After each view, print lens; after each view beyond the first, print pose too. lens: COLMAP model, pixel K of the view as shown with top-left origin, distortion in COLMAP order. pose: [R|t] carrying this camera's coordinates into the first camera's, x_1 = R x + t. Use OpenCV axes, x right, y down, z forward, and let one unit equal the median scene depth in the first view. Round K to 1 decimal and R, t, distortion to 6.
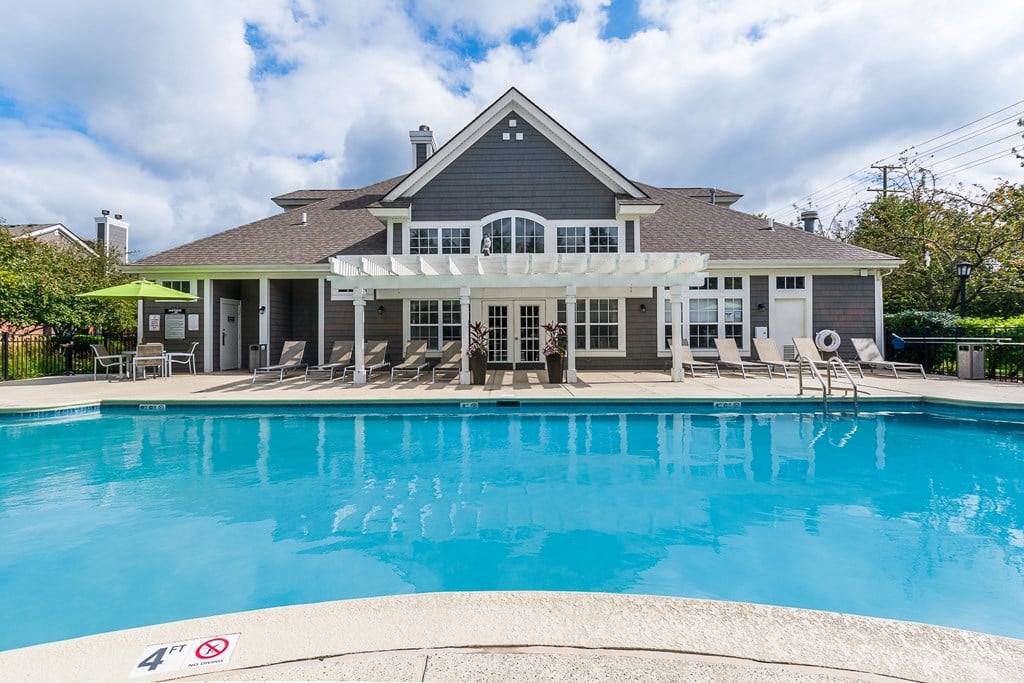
lens RADIAL K [[498.6, 0, 494.6], [0, 498.6, 324.2], [0, 0, 1]] dist [-0.000833, -0.000154]
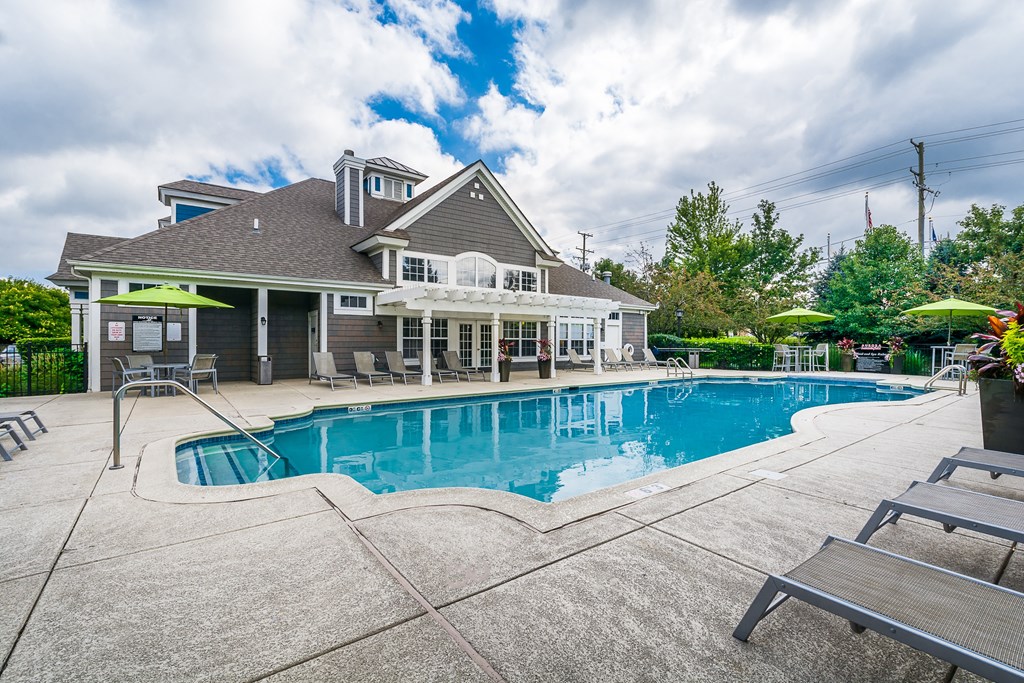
lens RADIAL K [[446.8, 0, 508.1], [0, 446.8, 344.2], [0, 0, 1]] dist [0.000095, -0.000029]
pose [[0.796156, 0.004374, 0.605076, -0.612245], [-0.012194, 0.999887, 0.008815, 0.003884], [-0.604969, -0.014396, 0.796119, 0.004148]]
